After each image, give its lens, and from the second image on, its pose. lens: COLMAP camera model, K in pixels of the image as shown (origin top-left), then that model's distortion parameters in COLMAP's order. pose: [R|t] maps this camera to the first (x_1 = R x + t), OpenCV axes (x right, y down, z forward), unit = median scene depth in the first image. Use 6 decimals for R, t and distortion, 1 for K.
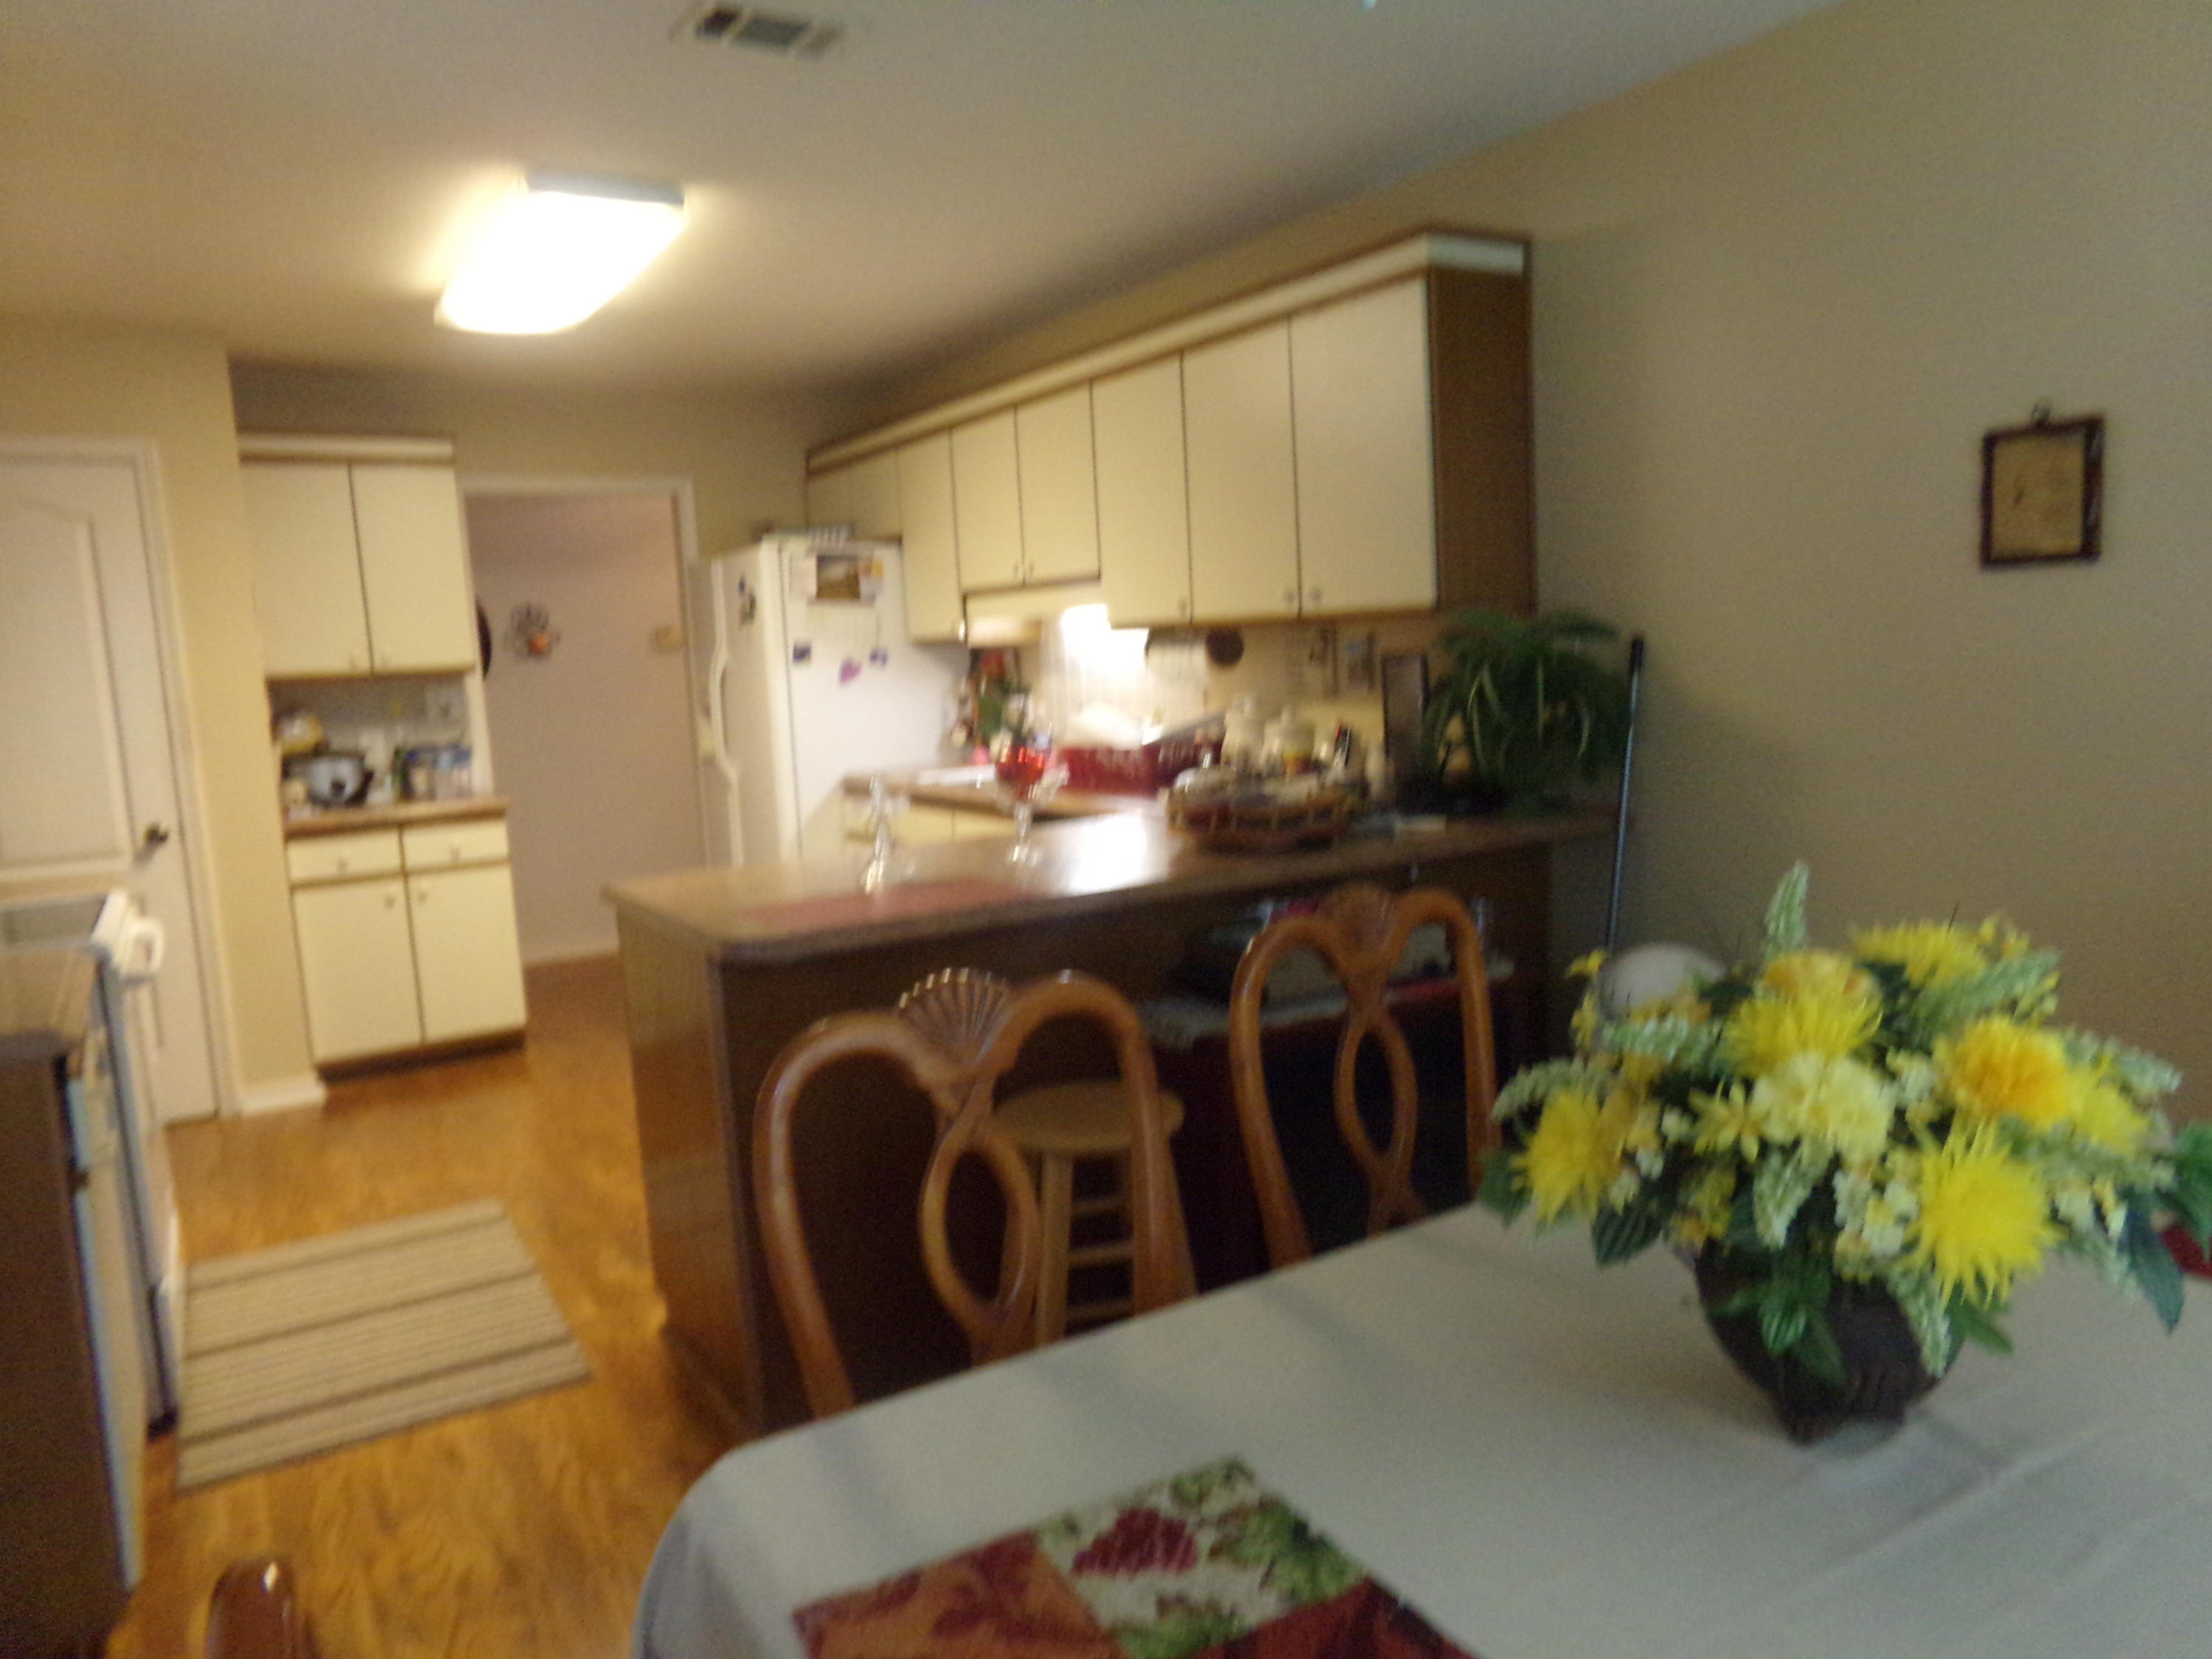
lens RADIAL K [[1482.7, 0, 1095.9], [0, 1482.7, 835.4], [0, 0, 1]] dist [-0.104053, 0.121835]
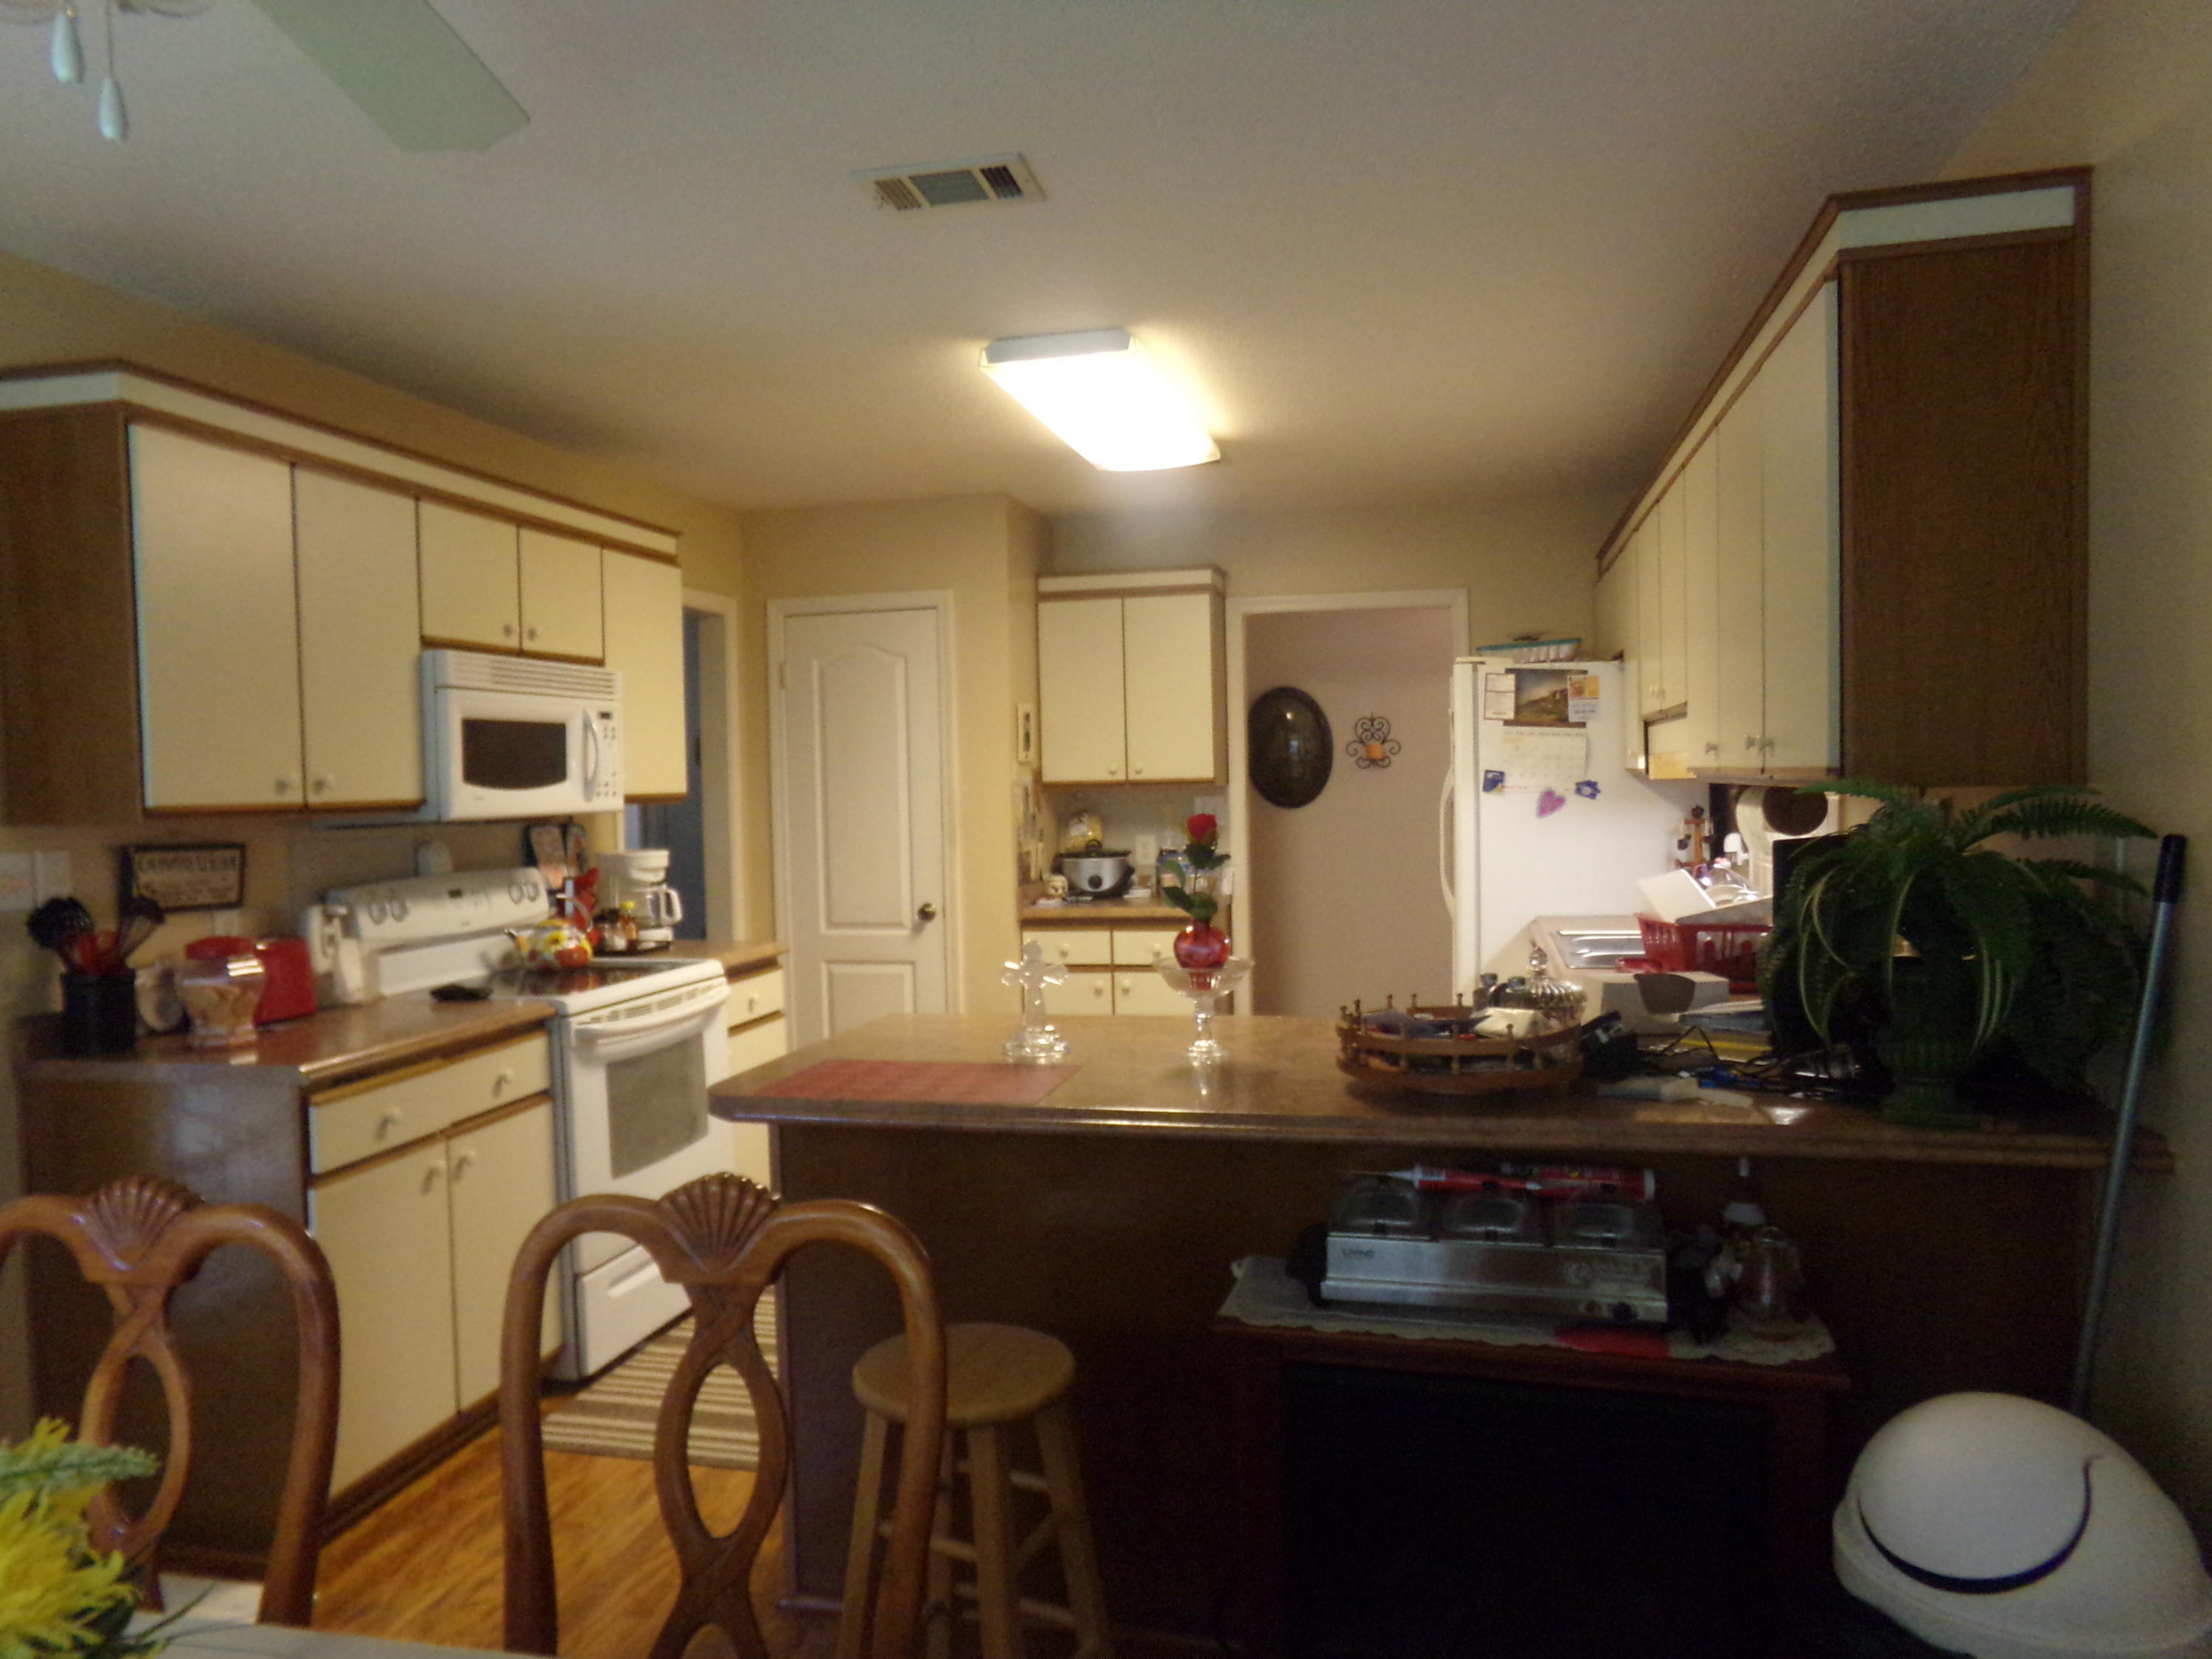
lens RADIAL K [[1483.9, 0, 1104.9], [0, 1483.9, 876.4], [0, 0, 1]] dist [-0.021570, 0.020620]
pose [[0.715066, 0.081487, -0.694291, 0.281684], [-0.103769, 0.994553, 0.009854, -0.051115], [0.691312, 0.064999, 0.719627, 0.184880]]
